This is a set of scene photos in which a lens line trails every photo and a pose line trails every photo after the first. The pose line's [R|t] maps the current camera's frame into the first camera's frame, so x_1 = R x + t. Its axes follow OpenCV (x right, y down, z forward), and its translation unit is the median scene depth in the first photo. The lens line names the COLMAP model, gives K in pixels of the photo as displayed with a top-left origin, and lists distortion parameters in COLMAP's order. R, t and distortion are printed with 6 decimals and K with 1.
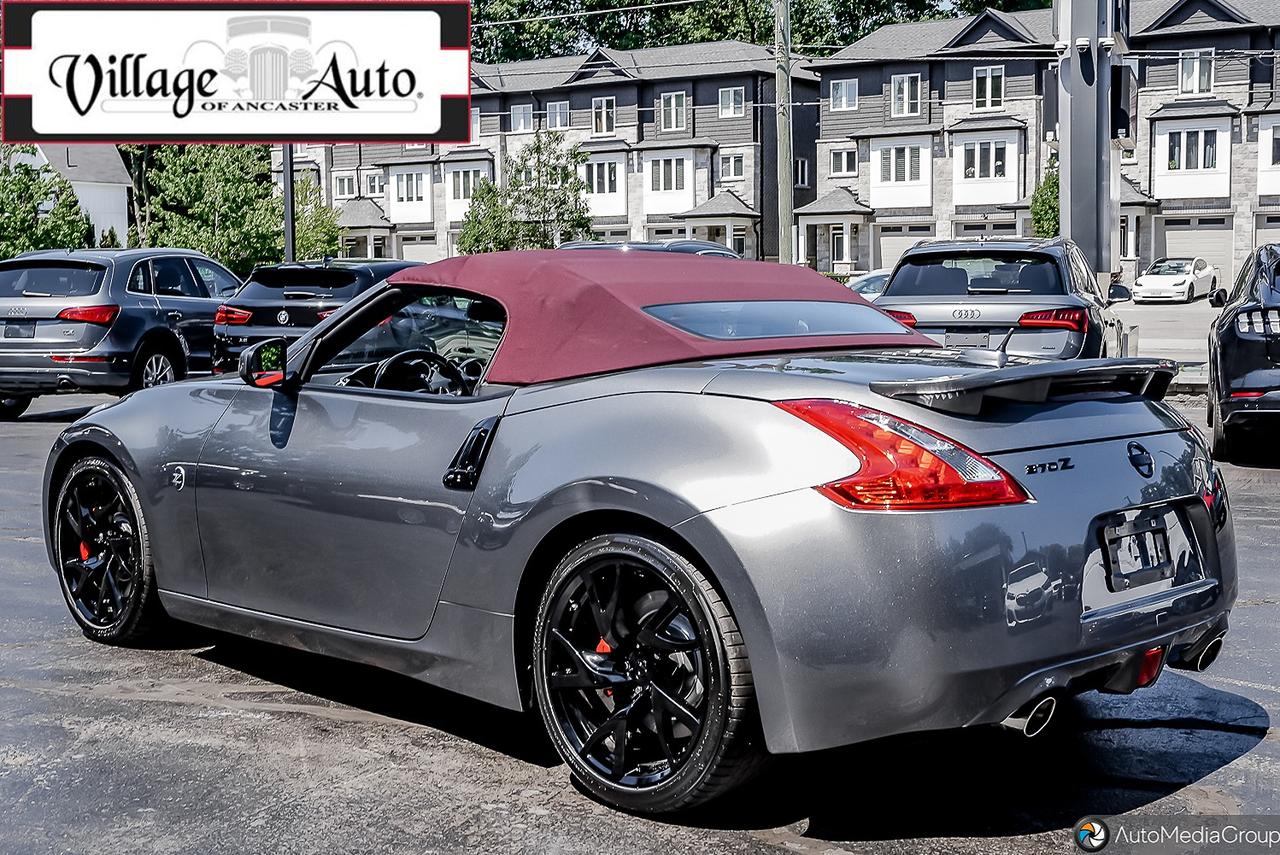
lens RADIAL K [[1513.1, 0, 637.7], [0, 1513.1, 423.4], [0, 0, 1]] dist [-0.005642, 0.000000]
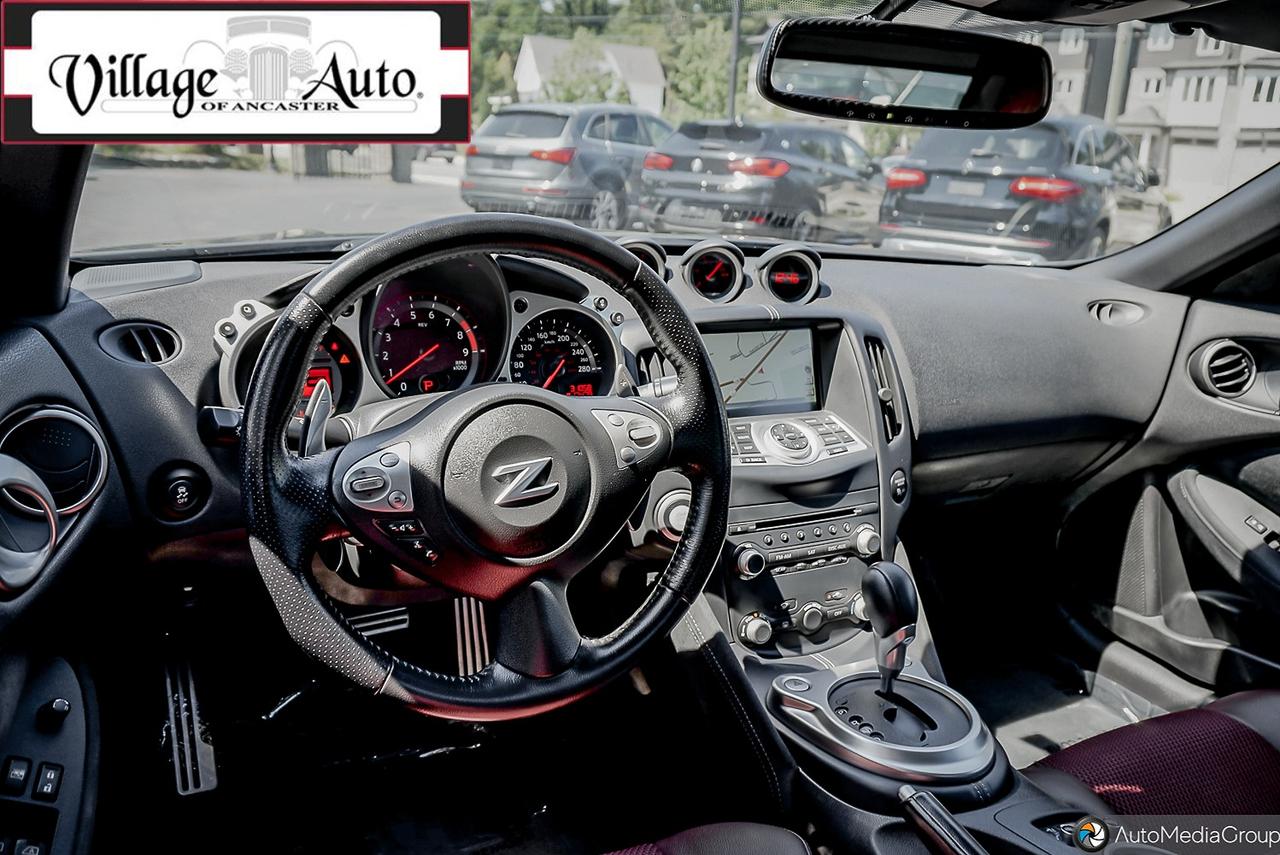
lens RADIAL K [[943.7, 0, 642.7], [0, 943.7, 428.9], [0, 0, 1]] dist [-0.048039, 0.034191]
pose [[0.941921, 0.146346, -0.302272, -0.028799], [-0.086668, 0.975497, 0.202222, -0.017645], [0.324460, -0.164280, 0.931524, 0.323456]]
